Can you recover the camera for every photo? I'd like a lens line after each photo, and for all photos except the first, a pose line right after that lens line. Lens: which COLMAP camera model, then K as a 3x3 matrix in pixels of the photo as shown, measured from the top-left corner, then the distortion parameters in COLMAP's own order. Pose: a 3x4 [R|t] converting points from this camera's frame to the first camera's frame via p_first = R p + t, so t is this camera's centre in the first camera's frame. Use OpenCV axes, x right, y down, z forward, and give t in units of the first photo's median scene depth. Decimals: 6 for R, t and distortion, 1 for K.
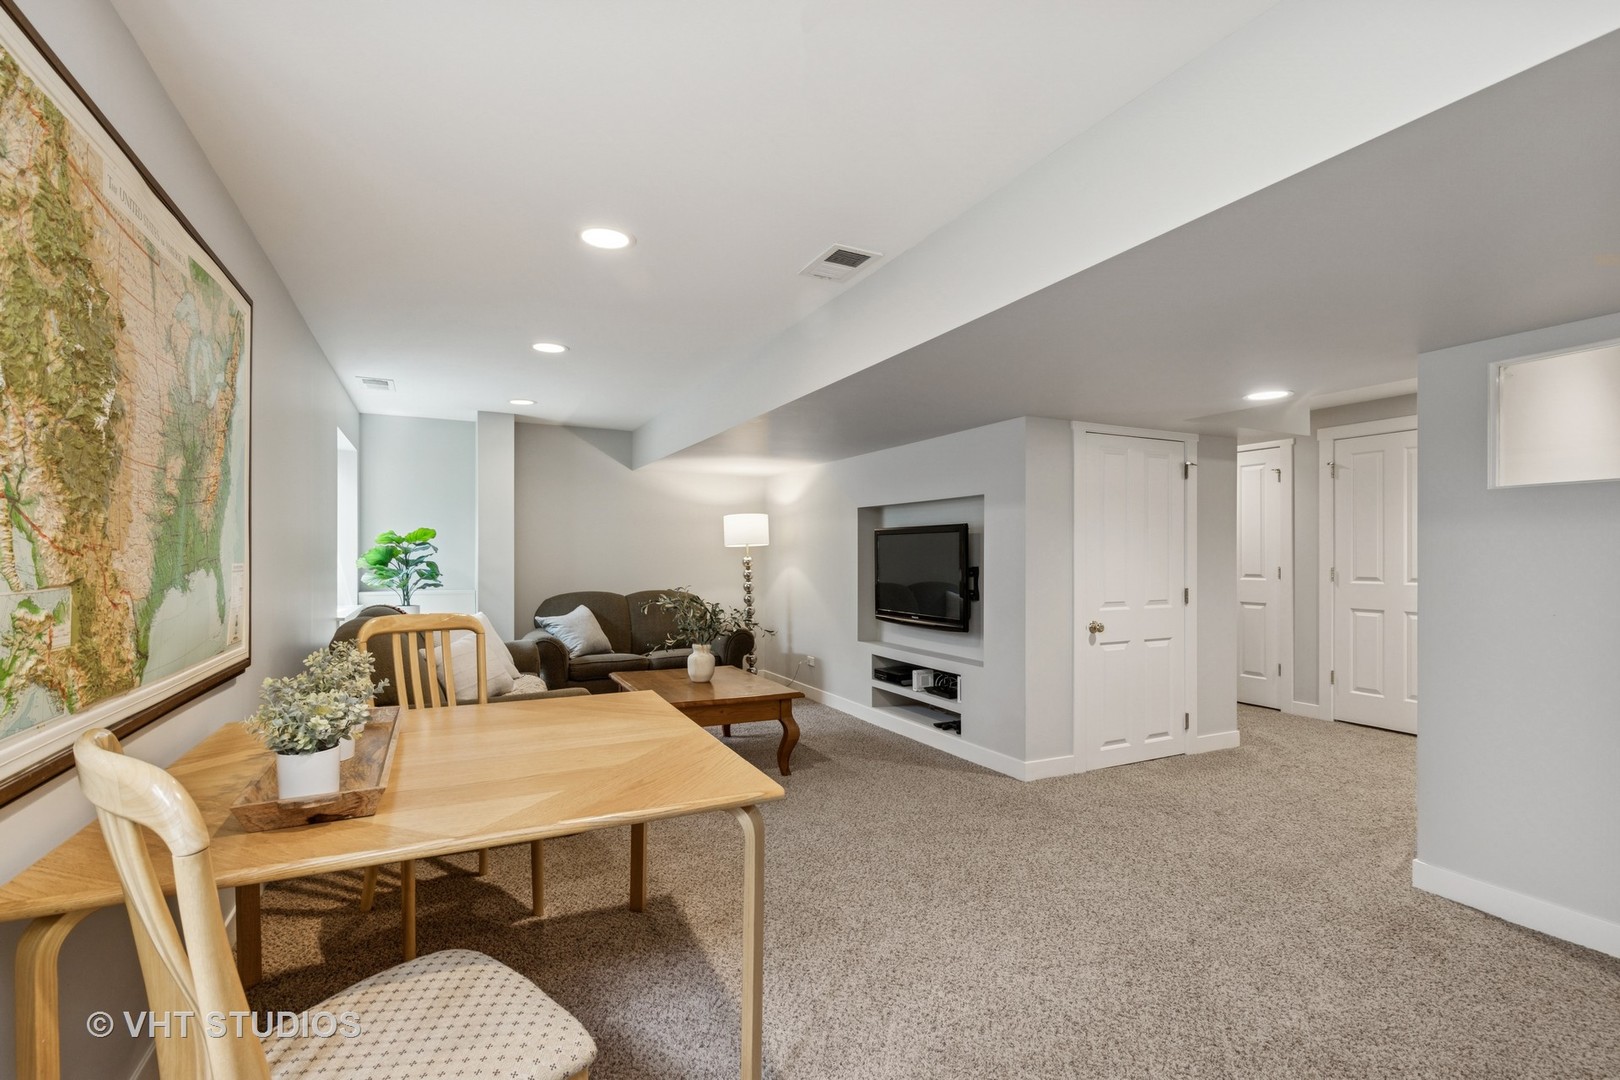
lens RADIAL K [[744.3, 0, 818.0], [0, 744.3, 556.4], [0, 0, 1]] dist [0.008635, -0.002198]
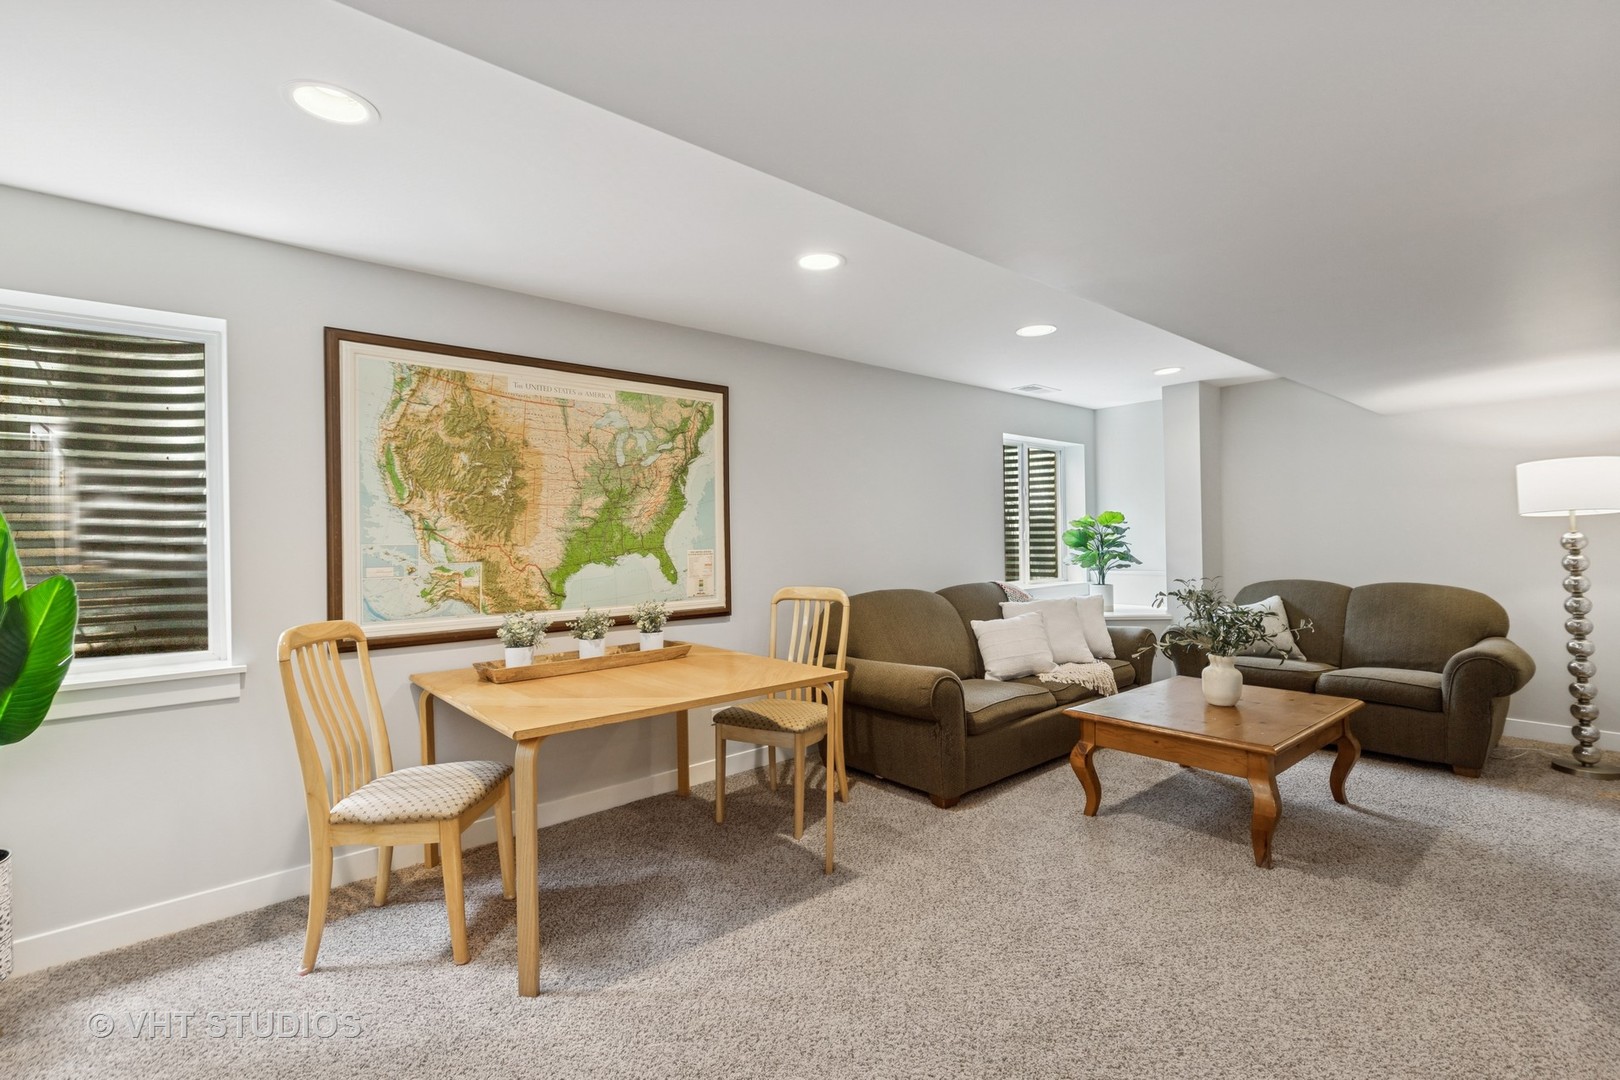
lens RADIAL K [[744.3, 0, 818.5], [0, 744.3, 532.2], [0, 0, 1]] dist [0.008635, -0.002198]
pose [[0.259203, -0.013094, -0.965734, 0.477890], [0.015129, 0.999840, -0.009496, -0.005144], [0.965704, -0.012150, 0.259360, 0.420387]]
